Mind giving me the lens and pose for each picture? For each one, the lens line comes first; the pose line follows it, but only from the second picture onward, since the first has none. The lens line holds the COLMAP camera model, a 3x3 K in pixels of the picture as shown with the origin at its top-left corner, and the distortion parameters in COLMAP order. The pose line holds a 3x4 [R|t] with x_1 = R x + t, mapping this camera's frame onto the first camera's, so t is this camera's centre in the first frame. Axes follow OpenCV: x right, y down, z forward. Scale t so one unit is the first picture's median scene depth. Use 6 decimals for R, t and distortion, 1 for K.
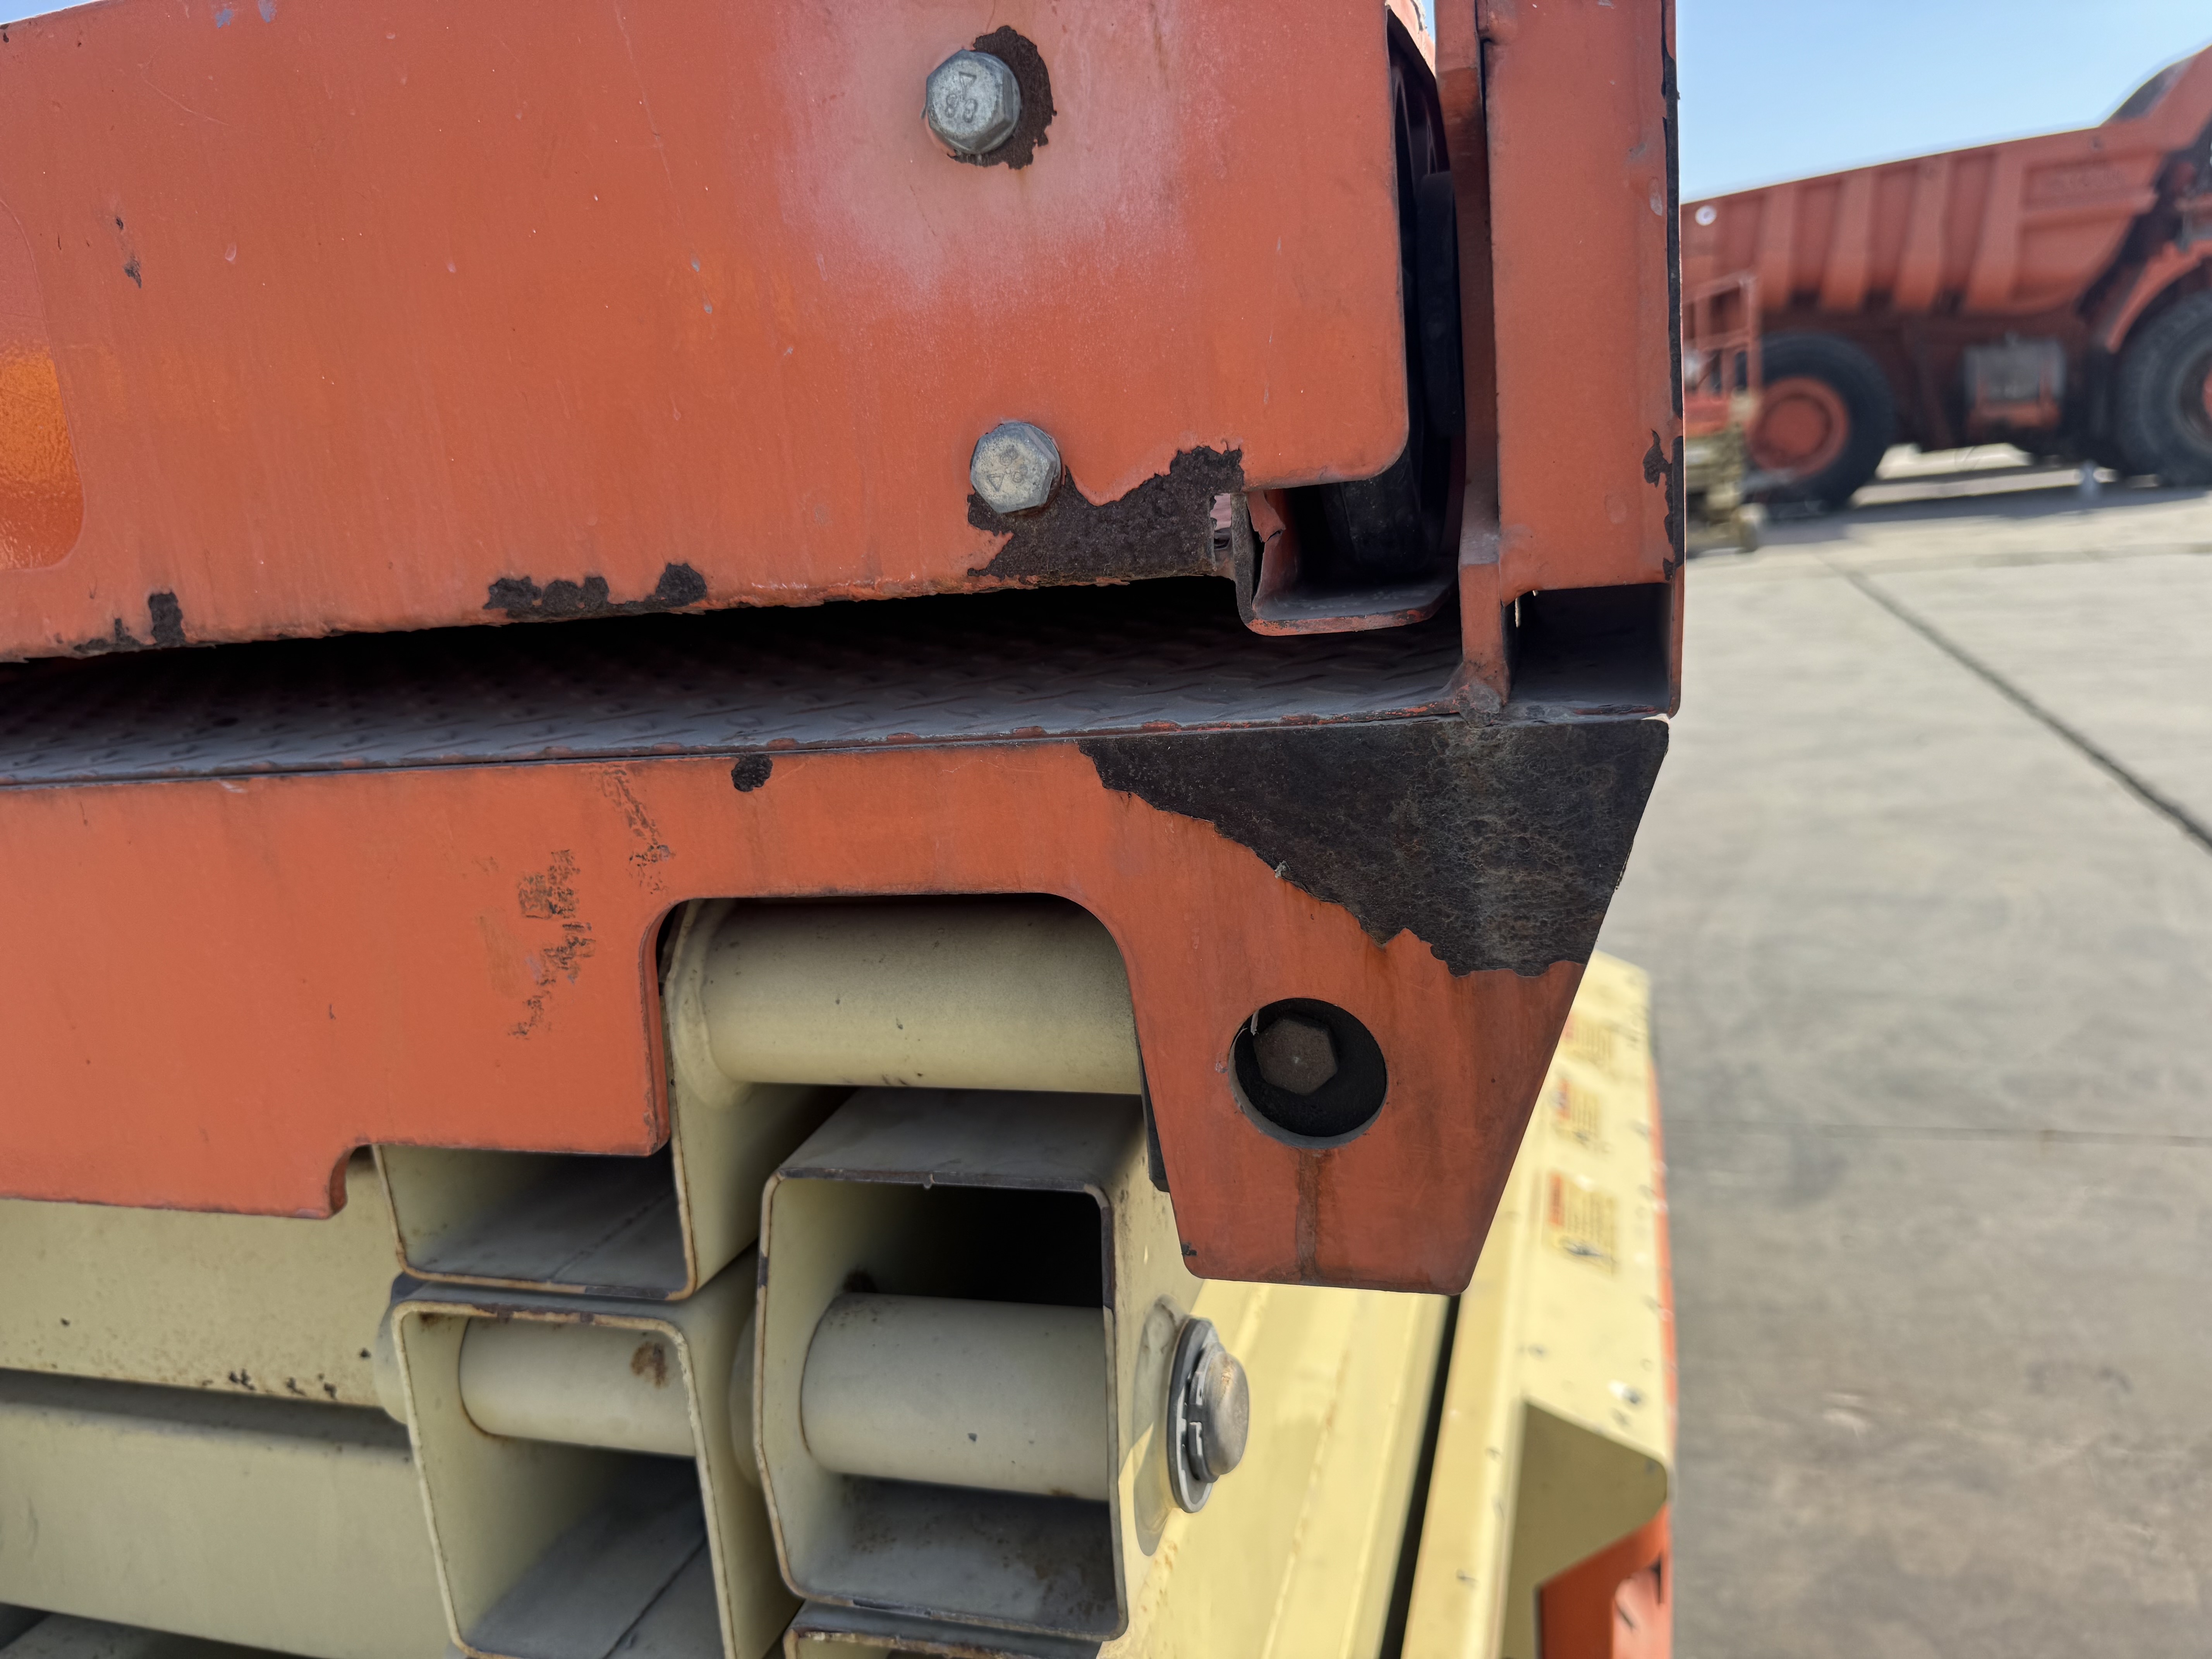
lens RADIAL K [[1580.0, 0, 1106.0], [0, 1580.0, 829.5], [0, 0, 1]] dist [-0.025110, 0.001494]
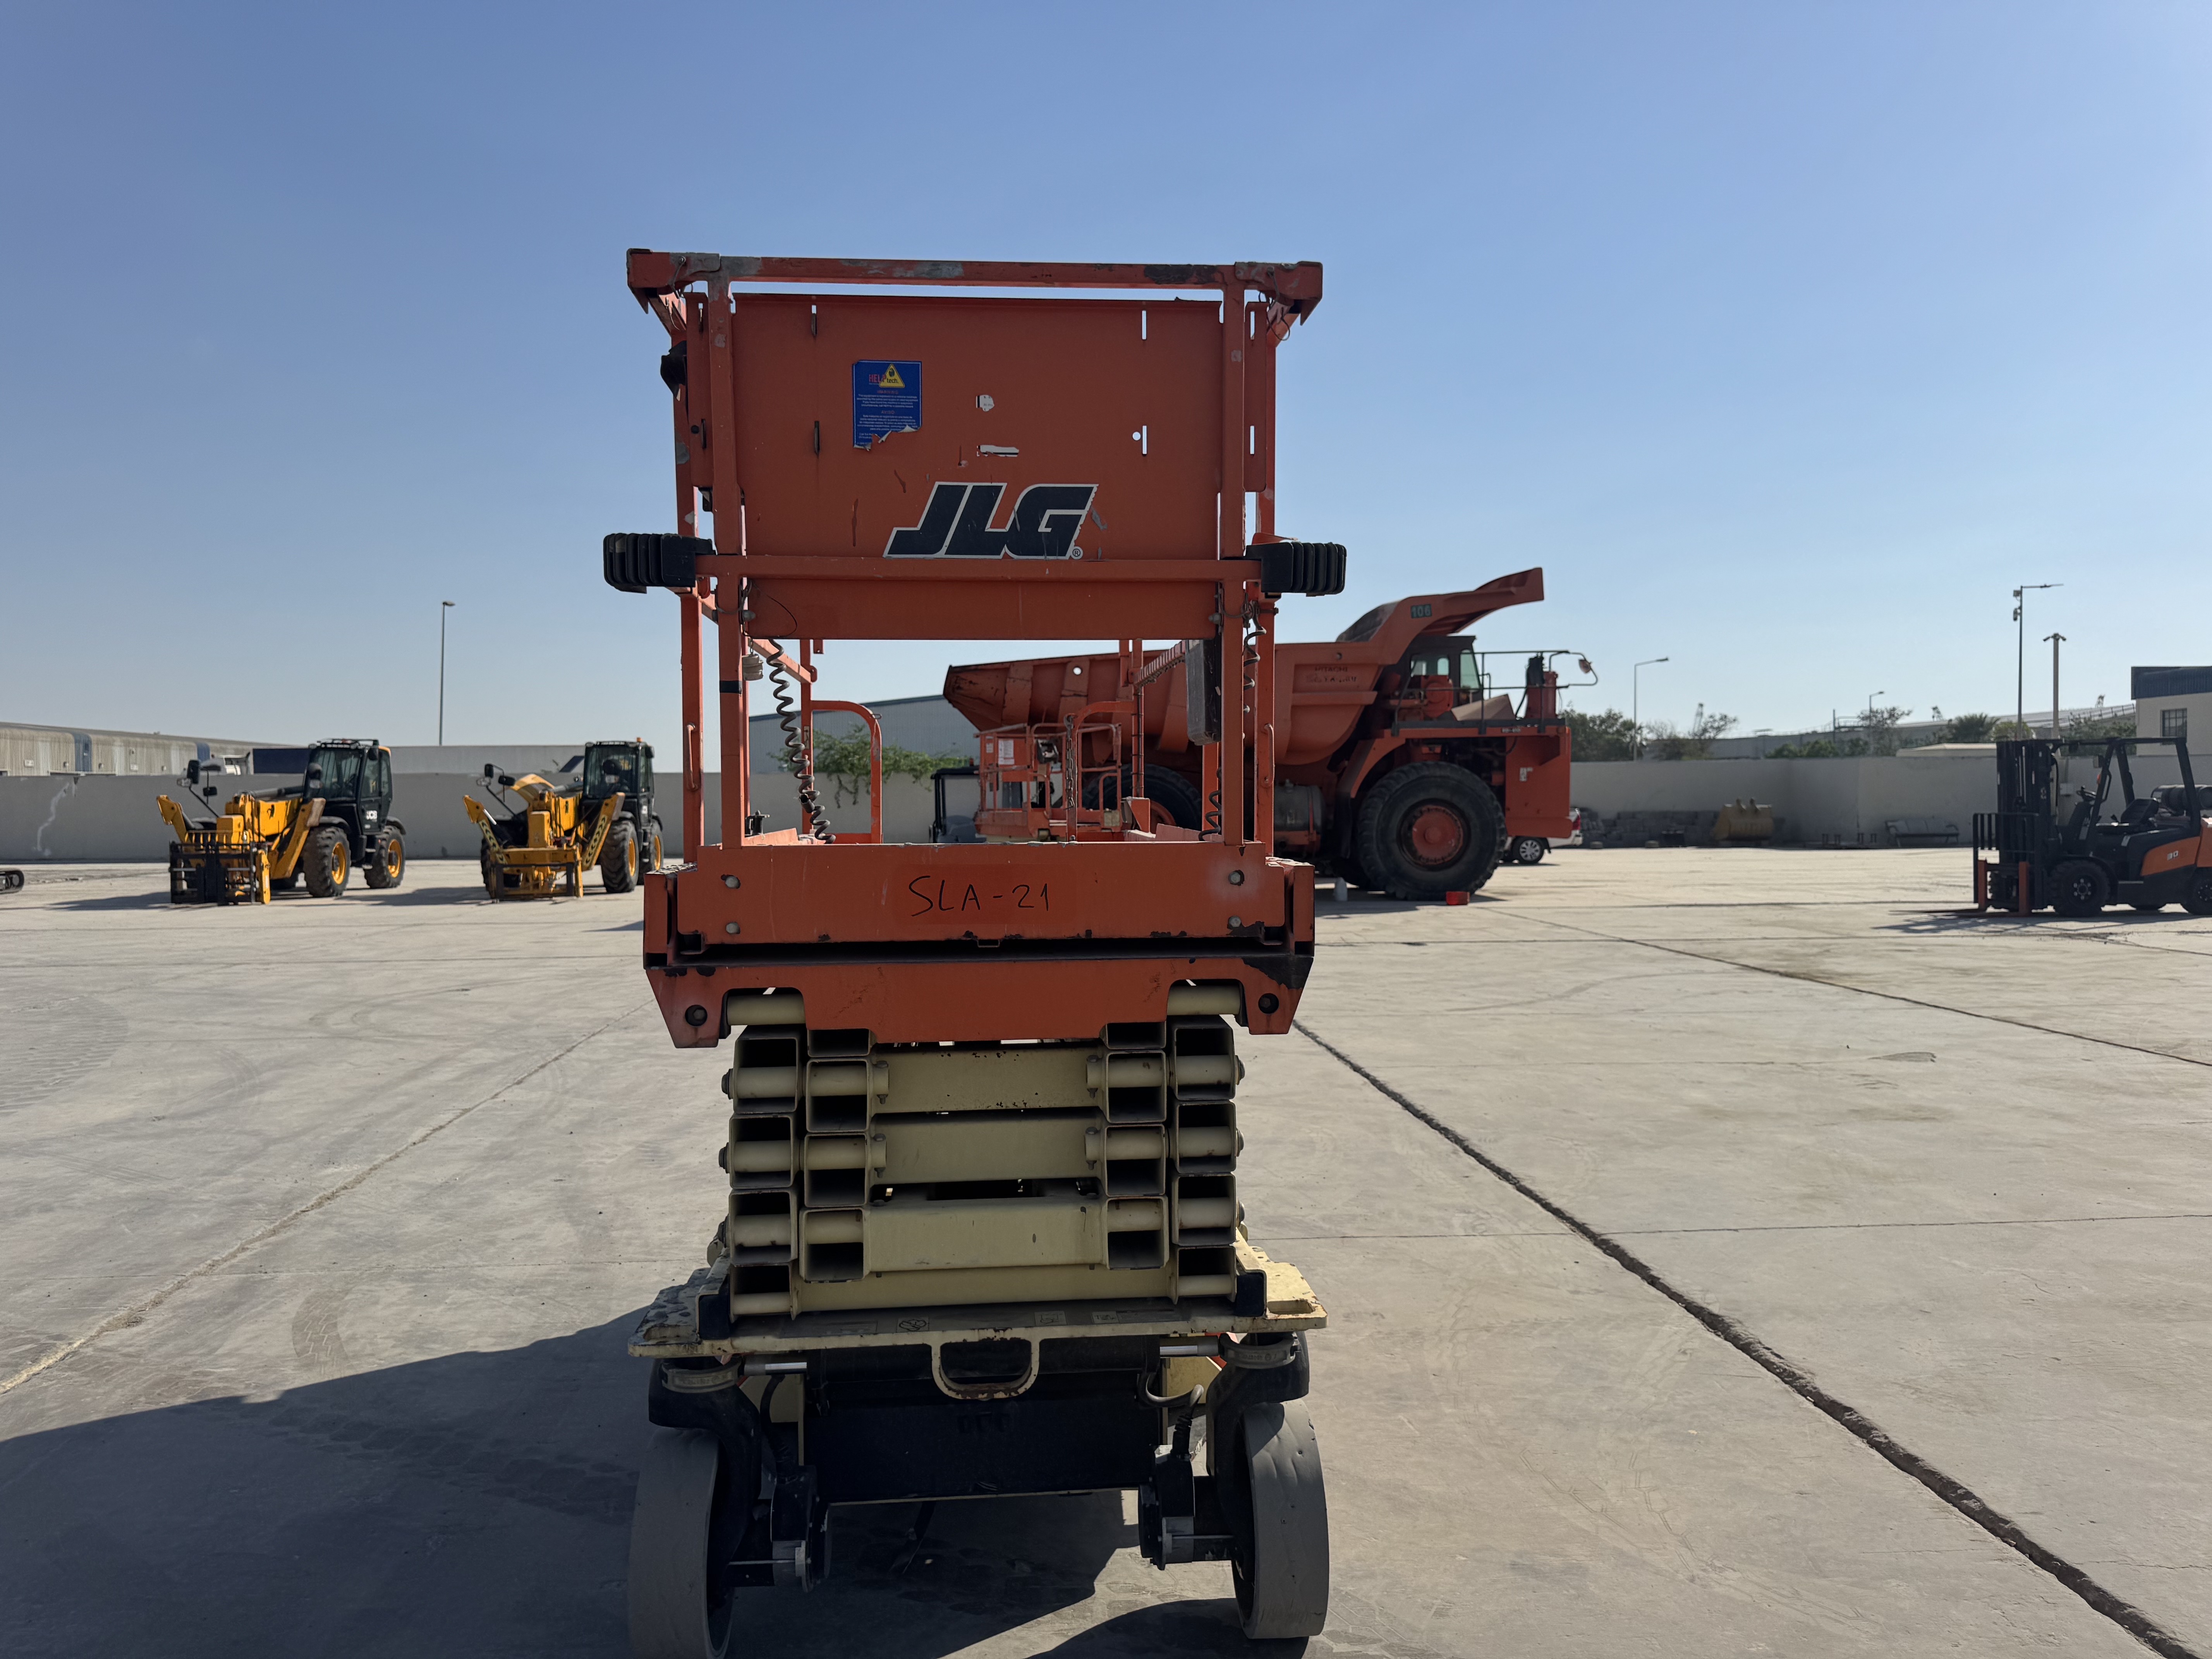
lens RADIAL K [[1542.9, 0, 1107.9], [0, 1542.9, 824.4], [0, 0, 1]] dist [0.133090, -0.256261]
pose [[0.917164, 0.085300, 0.389273, -0.429709], [0.005046, 0.974259, -0.225376, 0.119738], [-0.398477, 0.208671, 0.893125, -0.666465]]
